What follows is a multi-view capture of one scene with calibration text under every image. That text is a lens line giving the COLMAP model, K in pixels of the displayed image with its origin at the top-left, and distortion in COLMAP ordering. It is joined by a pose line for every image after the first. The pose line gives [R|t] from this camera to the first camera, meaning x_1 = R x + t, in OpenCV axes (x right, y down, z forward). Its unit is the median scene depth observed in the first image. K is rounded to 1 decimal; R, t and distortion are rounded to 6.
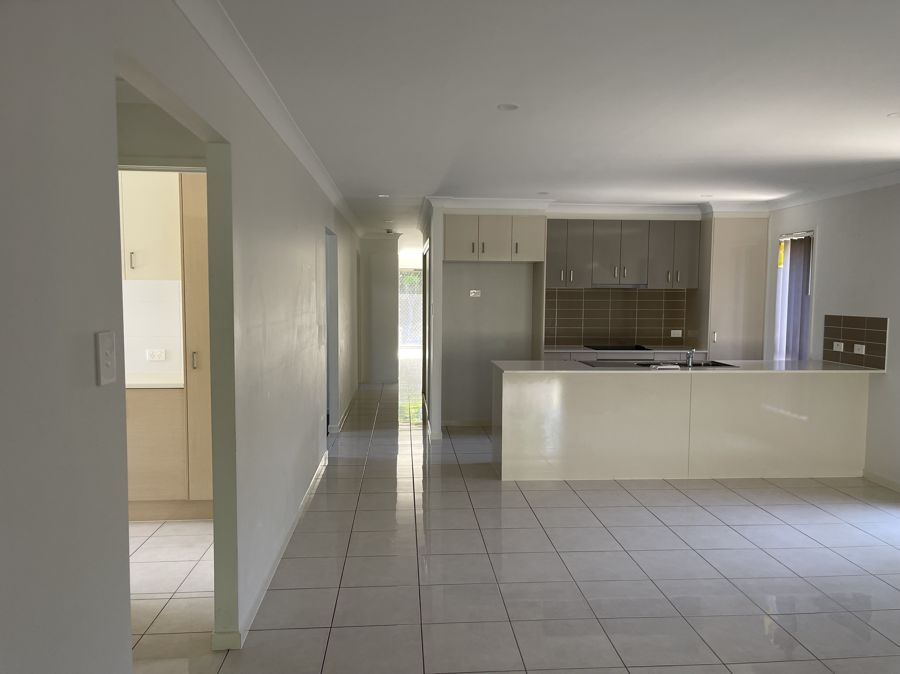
lens RADIAL K [[686.6, 0, 453.2], [0, 686.6, 338.5], [0, 0, 1]] dist [0.072545, -0.085696]
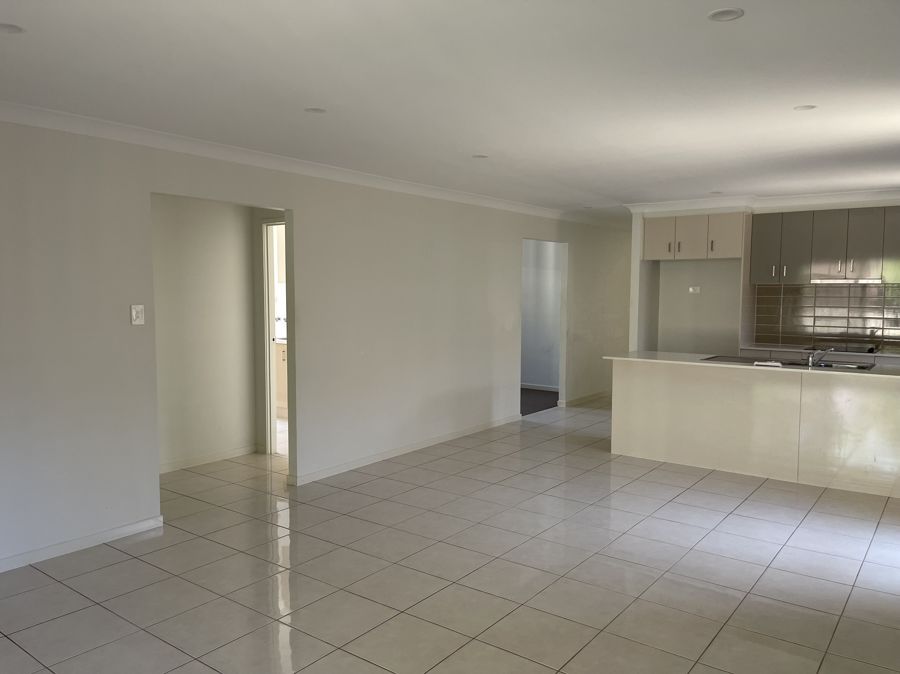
lens RADIAL K [[686.6, 0, 441.0], [0, 686.6, 341.7], [0, 0, 1]] dist [0.072545, -0.085696]
pose [[0.742486, 0.045325, -0.668327, 0.491718], [-0.041744, 0.998900, 0.021368, 0.006538], [0.668560, 0.012033, 0.743561, -0.038189]]
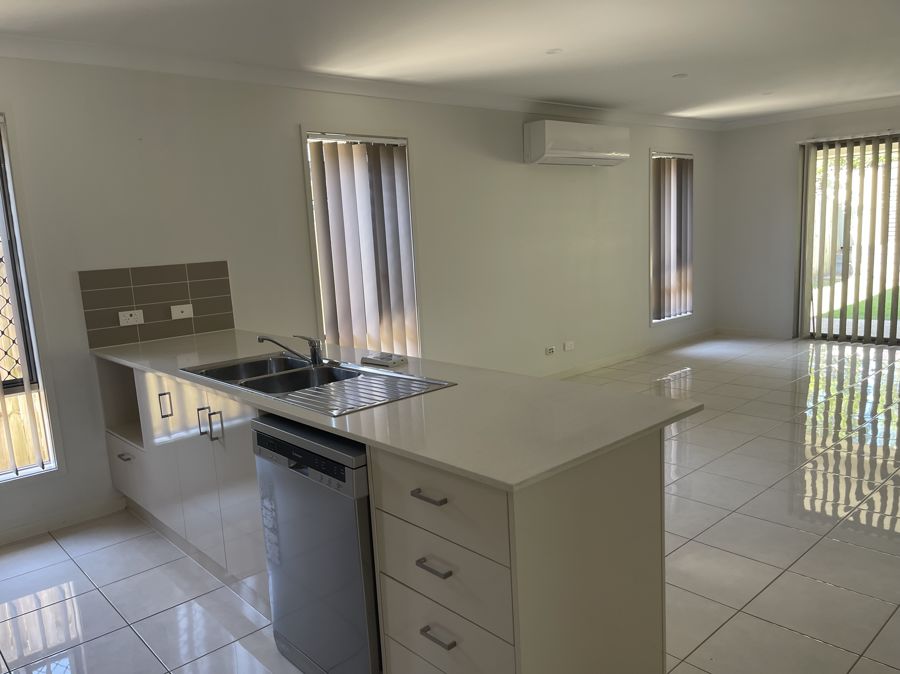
lens RADIAL K [[686.6, 0, 450.4], [0, 686.6, 338.8], [0, 0, 1]] dist [0.072545, -0.085696]
pose [[-0.610976, -0.108457, 0.784185, -0.099660], [0.098037, 0.972580, 0.210896, -0.063989], [-0.785556, 0.205732, -0.583590, 0.993394]]
